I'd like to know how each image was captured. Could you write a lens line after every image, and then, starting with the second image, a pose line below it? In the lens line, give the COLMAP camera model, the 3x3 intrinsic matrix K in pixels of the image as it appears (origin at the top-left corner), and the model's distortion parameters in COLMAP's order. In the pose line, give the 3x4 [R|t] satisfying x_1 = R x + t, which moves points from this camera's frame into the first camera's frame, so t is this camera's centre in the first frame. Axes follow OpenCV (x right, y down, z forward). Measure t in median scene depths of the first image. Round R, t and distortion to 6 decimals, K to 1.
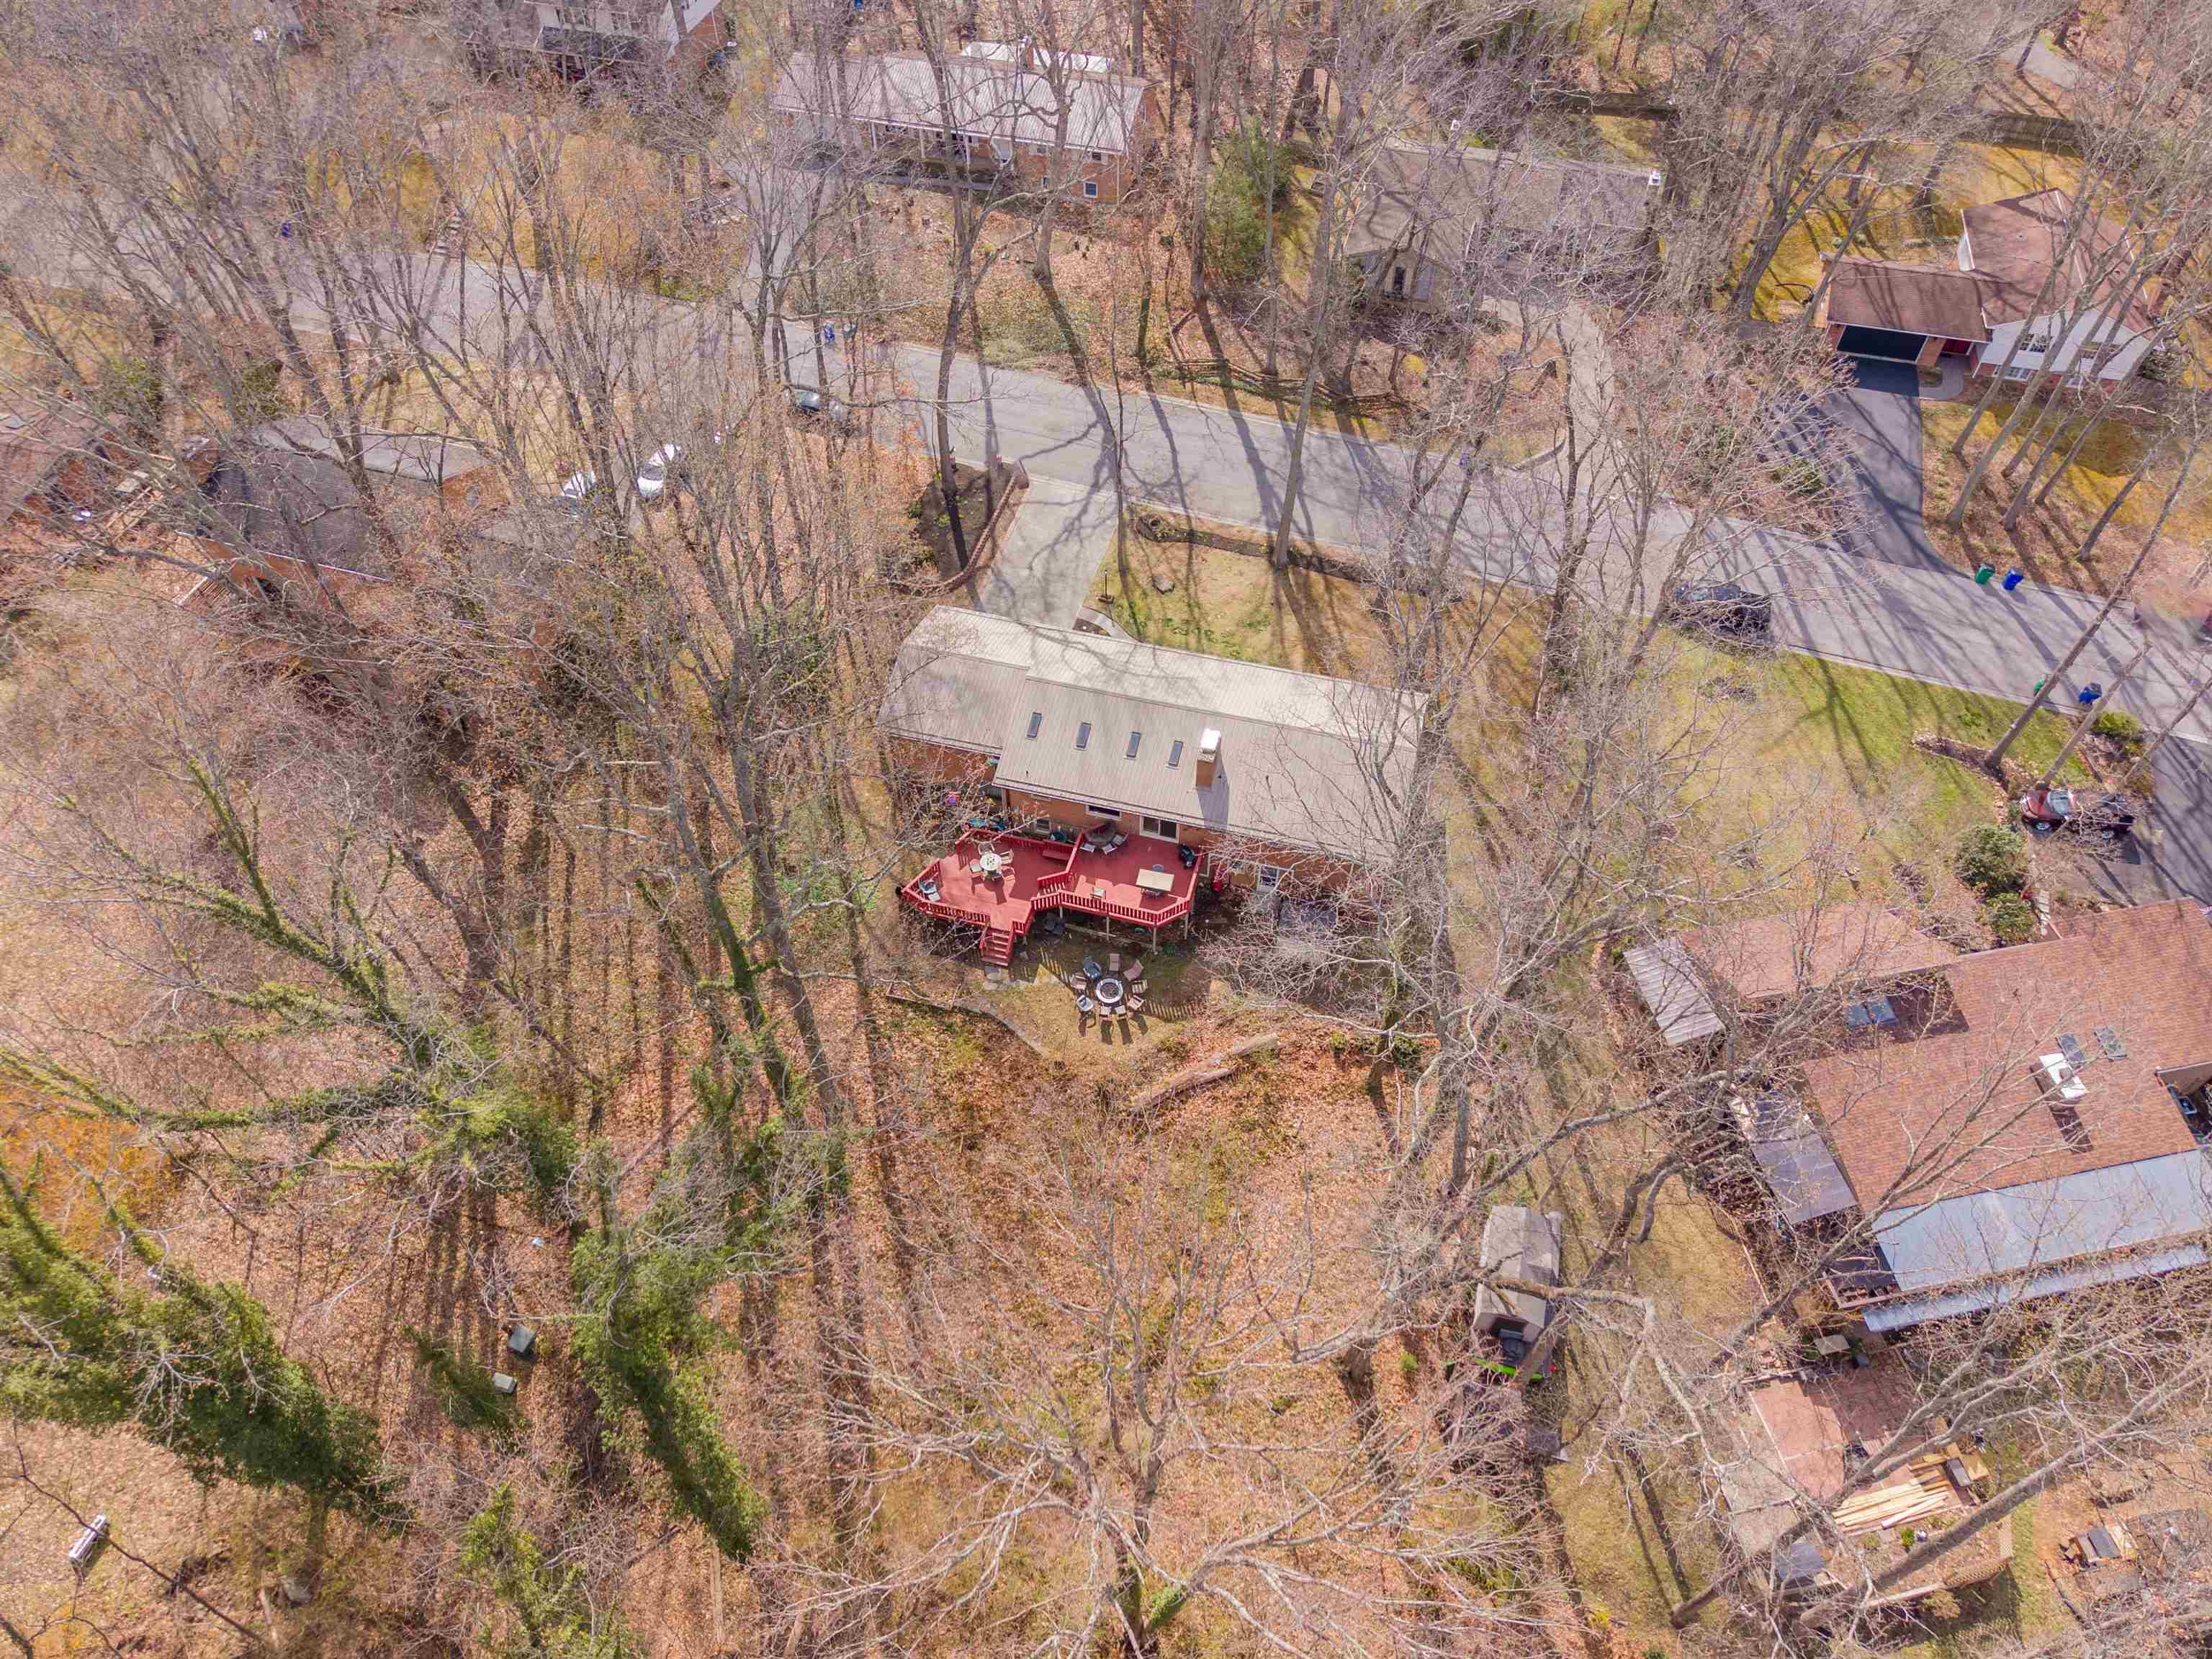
lens RADIAL K [[1515.5, 0, 1106.0], [0, 1515.5, 829.5], [0, 0, 1]] dist [0.000216, -0.017790]
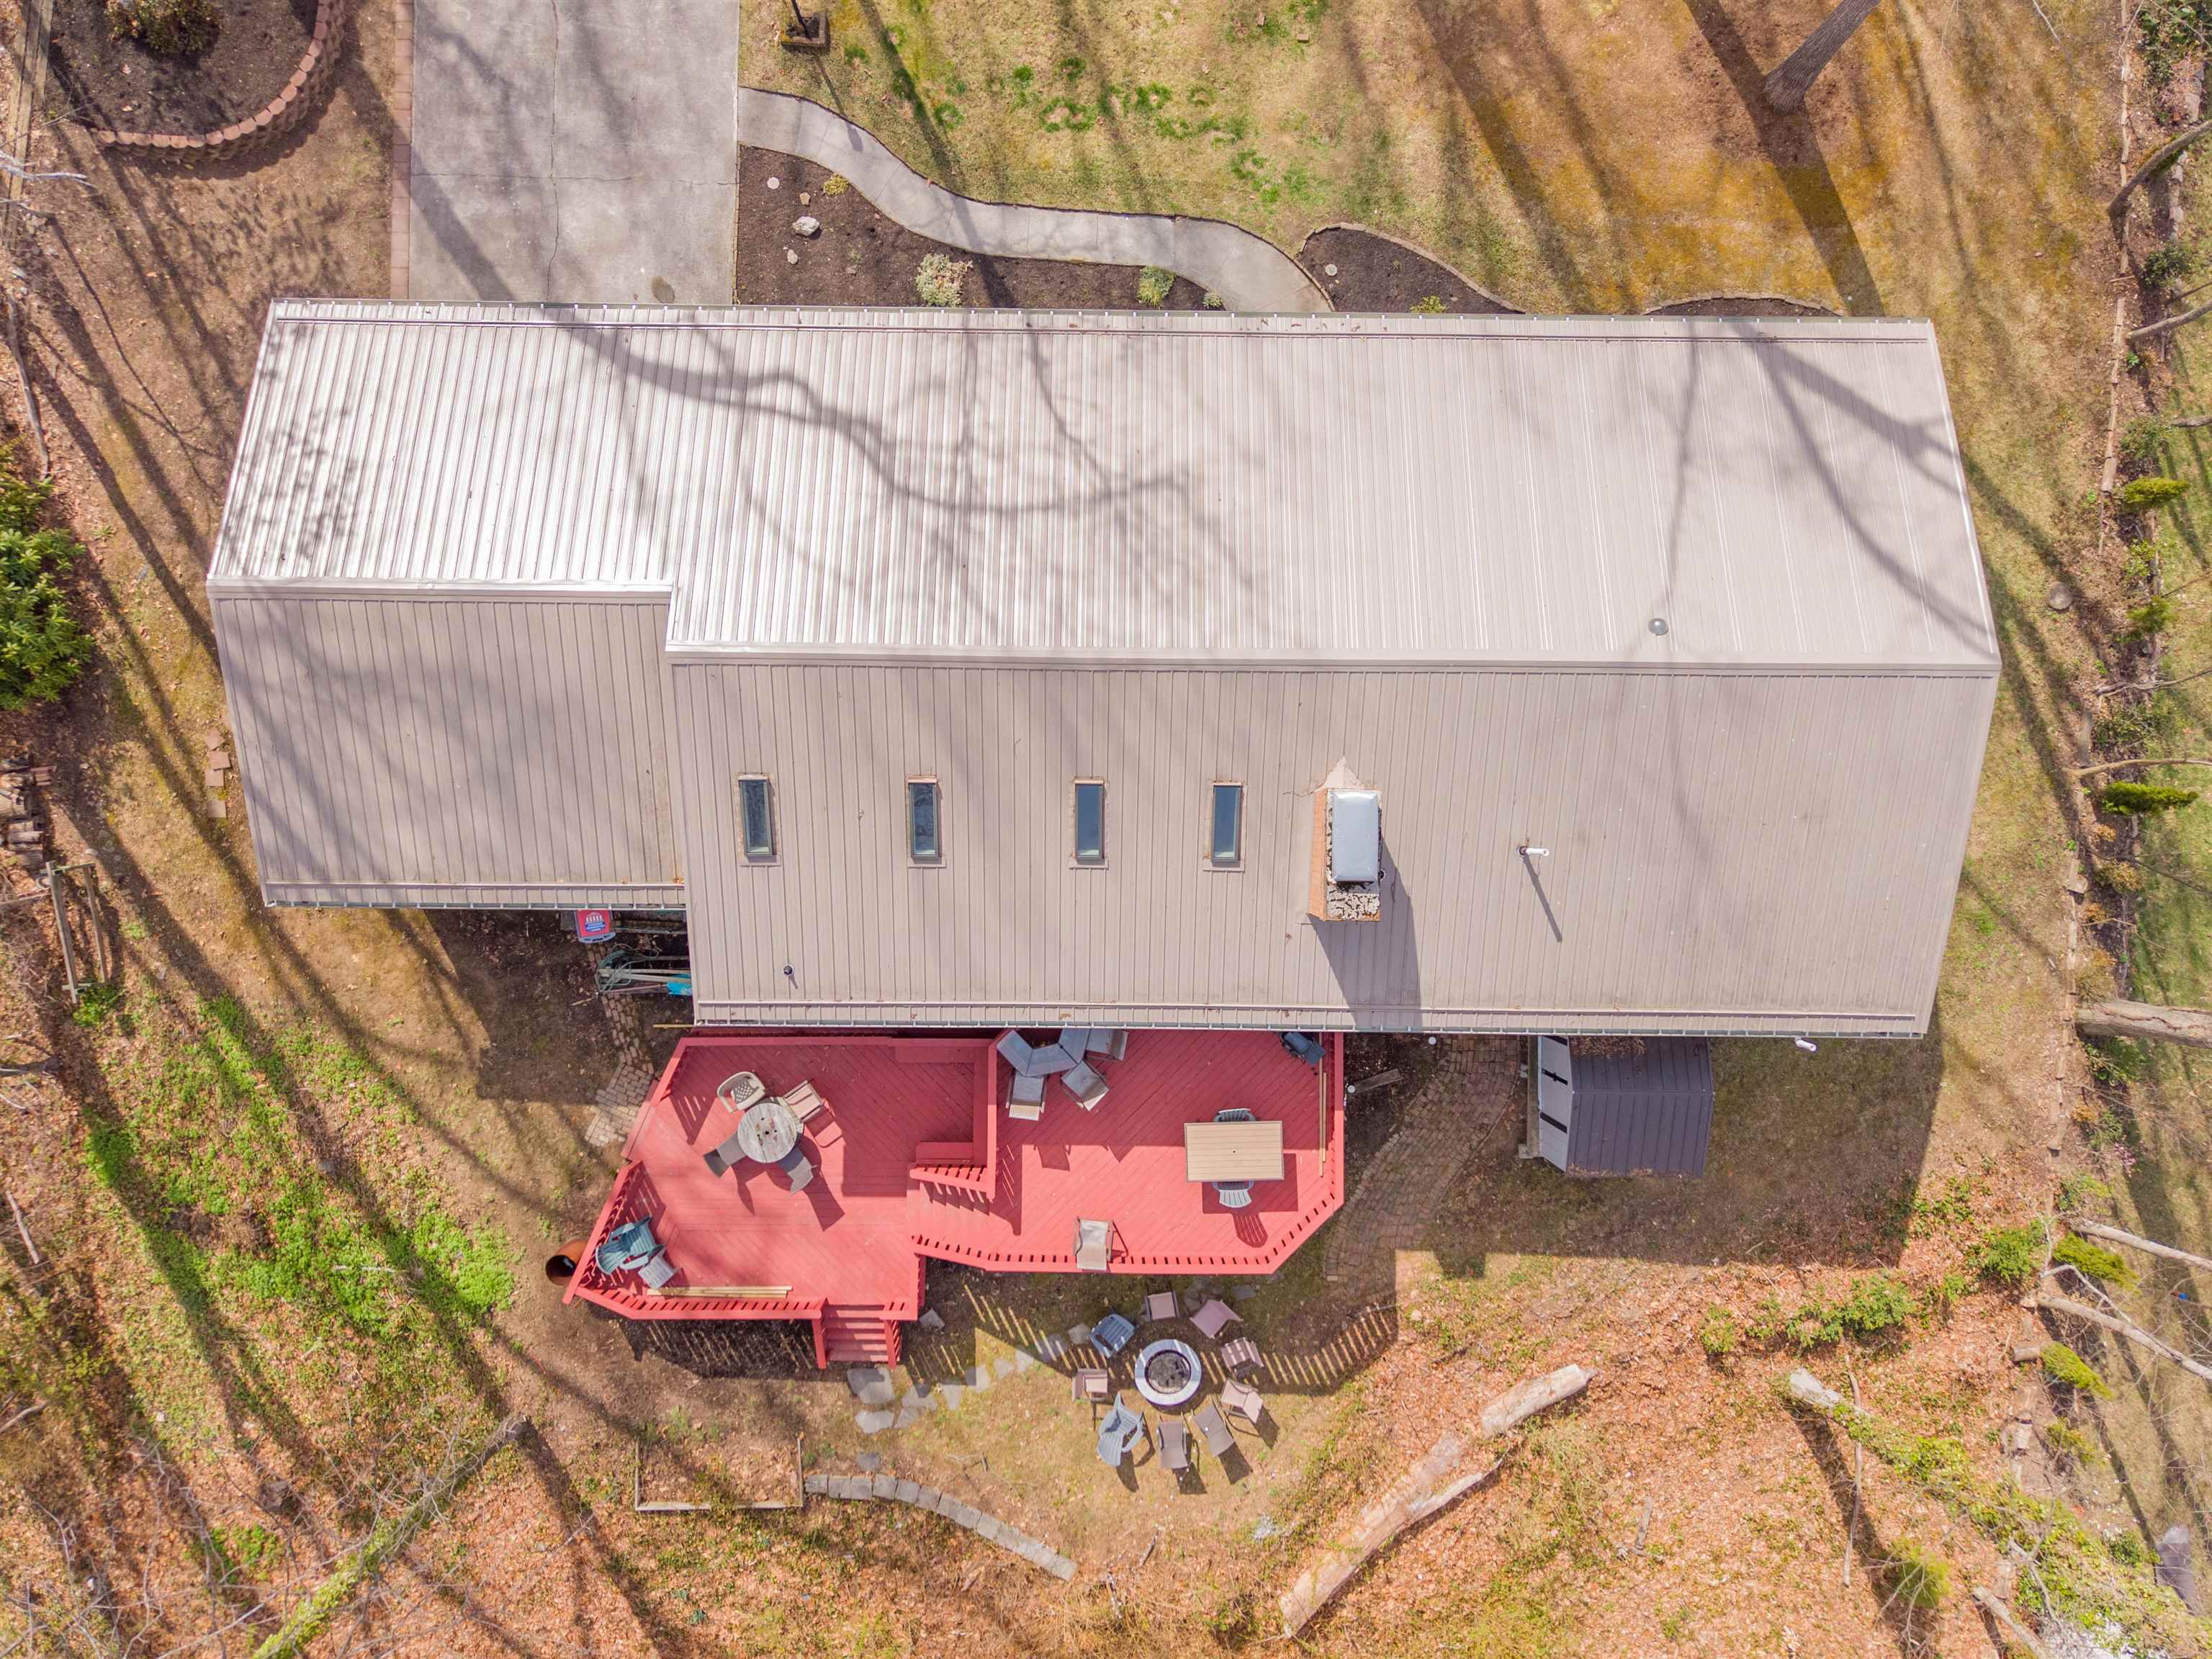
lens RADIAL K [[1515.5, 0, 1106.0], [0, 1515.5, 829.5], [0, 0, 1]] dist [0.000216, -0.017790]
pose [[0.967124, -0.253991, 0.012619, 0.017501], [0.187672, 0.746326, 0.638574, -0.253317], [-0.171610, -0.615212, 0.769457, 0.754539]]
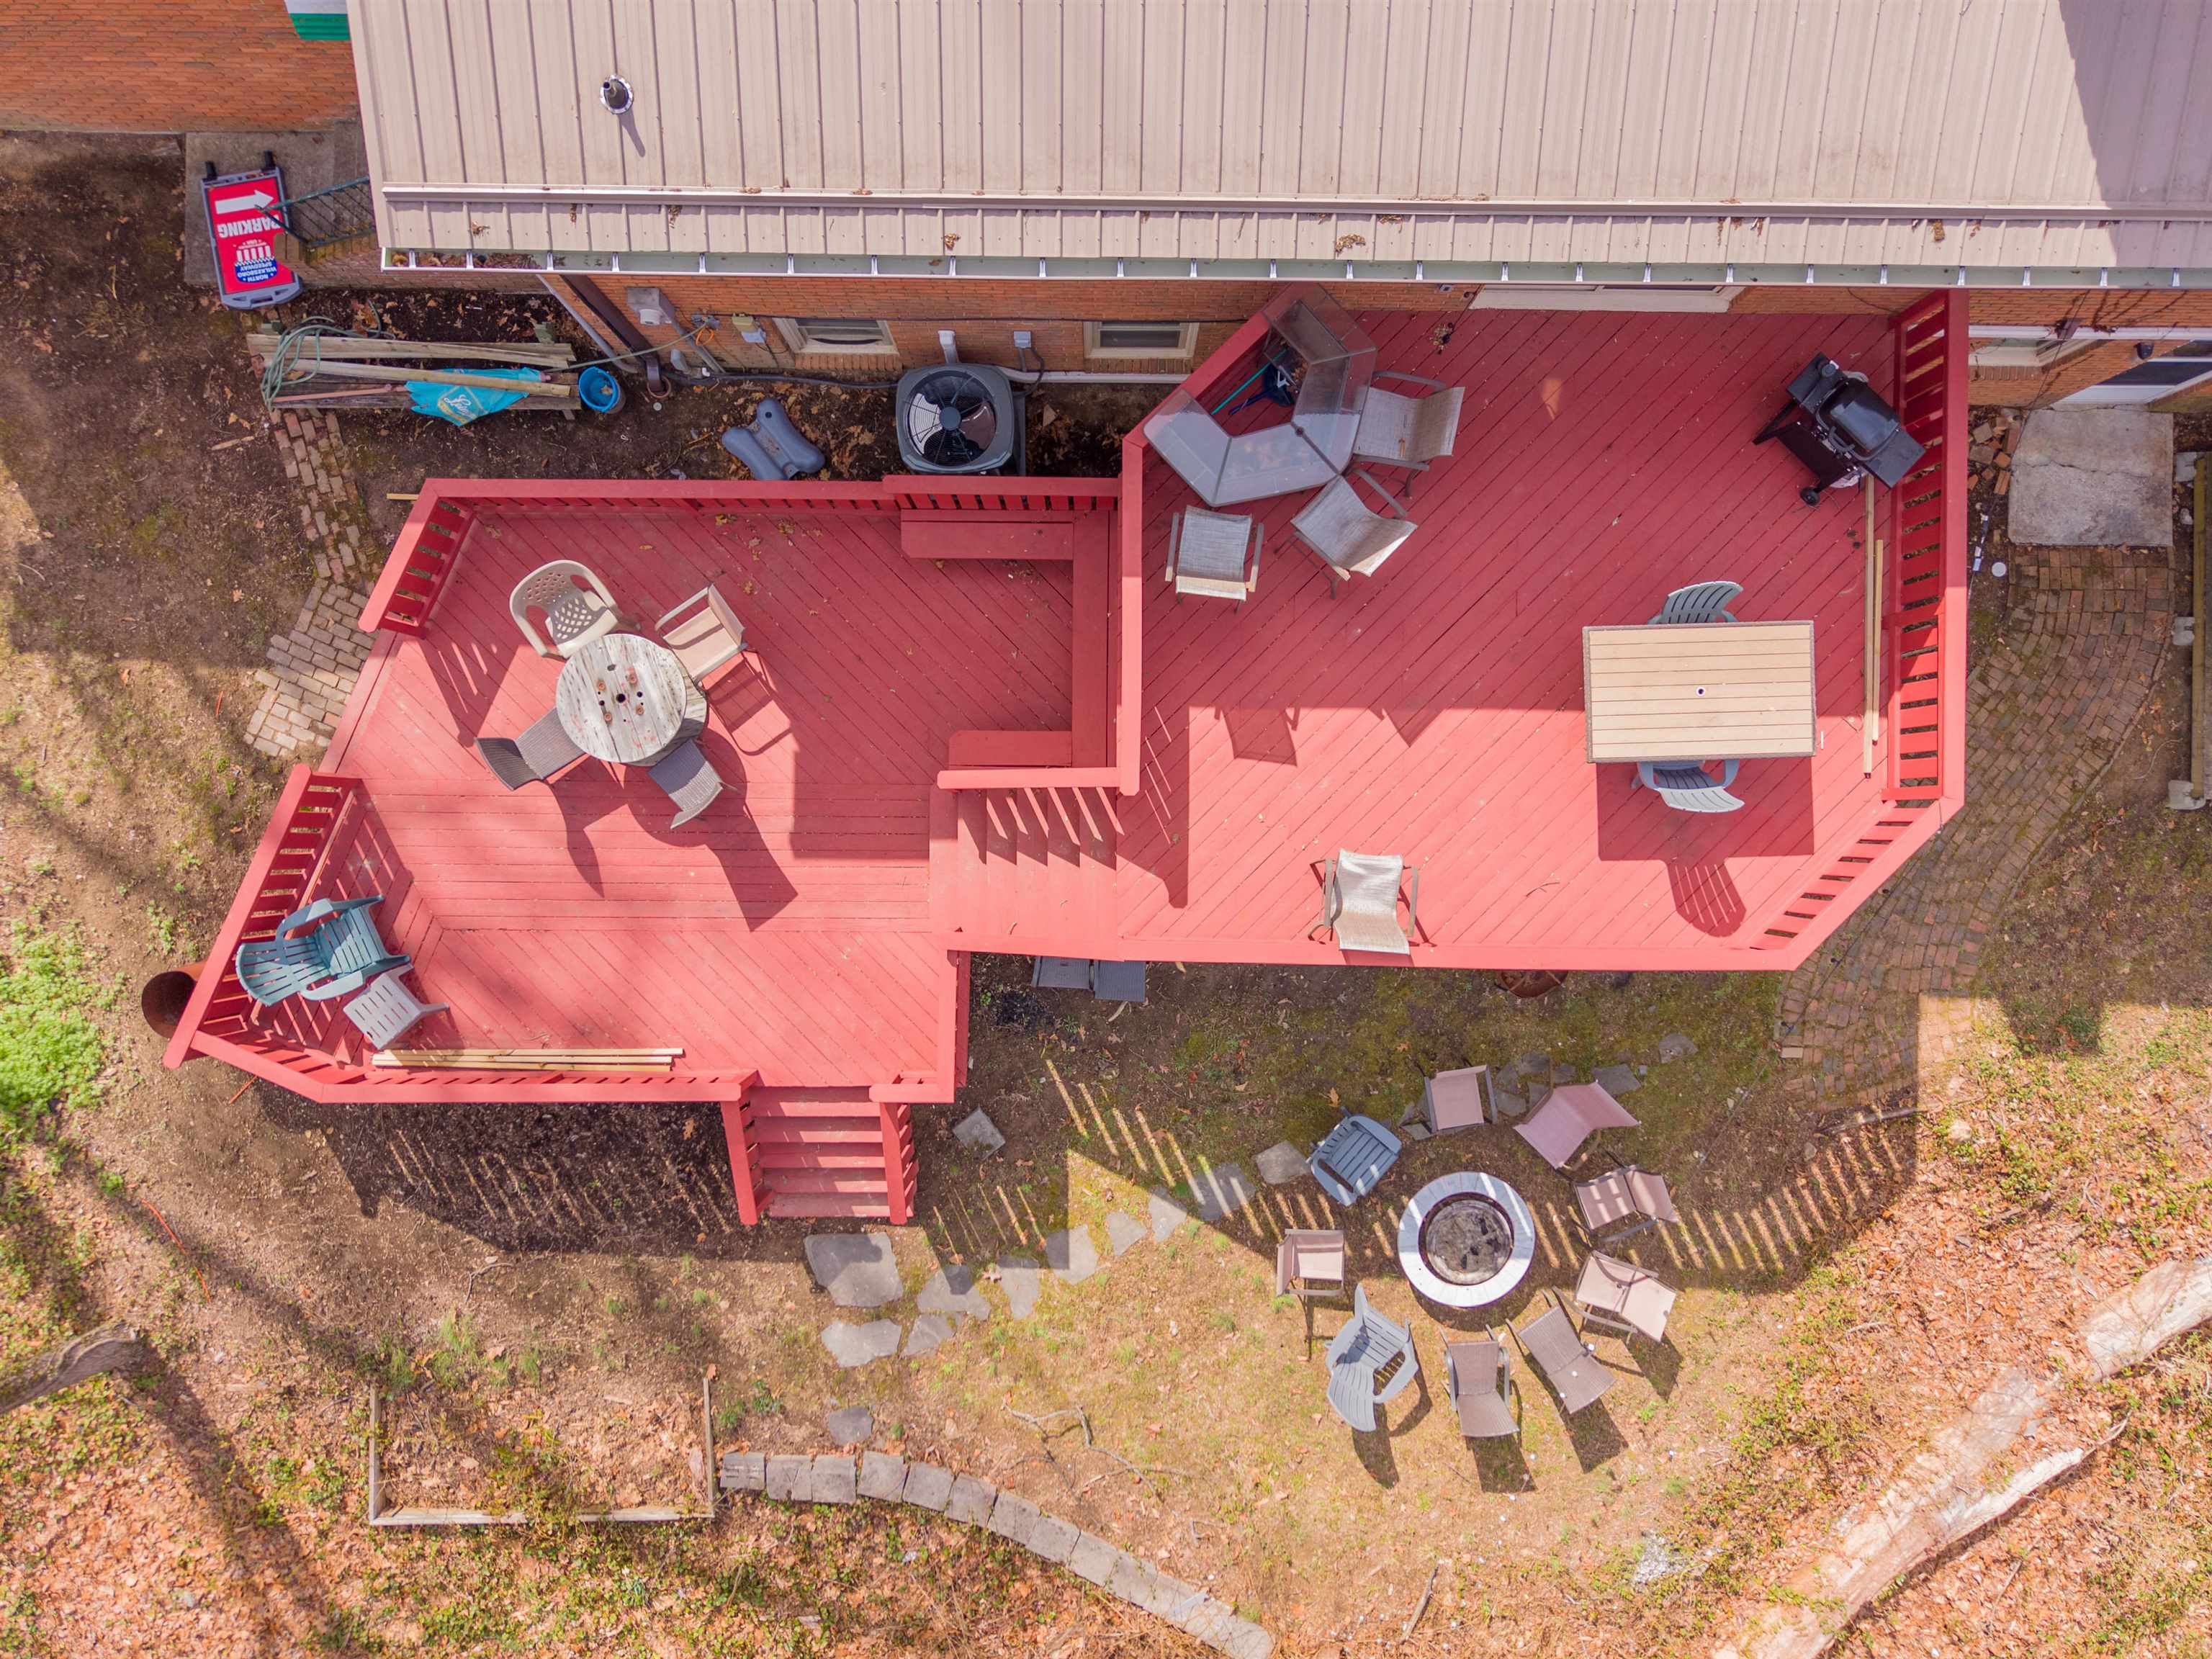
lens RADIAL K [[1481.6, 0, 1094.6], [0, 1481.6, 835.5], [0, 0, 1]] dist [0.025246, -0.037304]
pose [[0.966795, -0.255450, 0.007194, -0.030881], [0.191684, 0.743505, 0.640670, -0.062141], [-0.169008, -0.618018, 0.767783, 0.862656]]
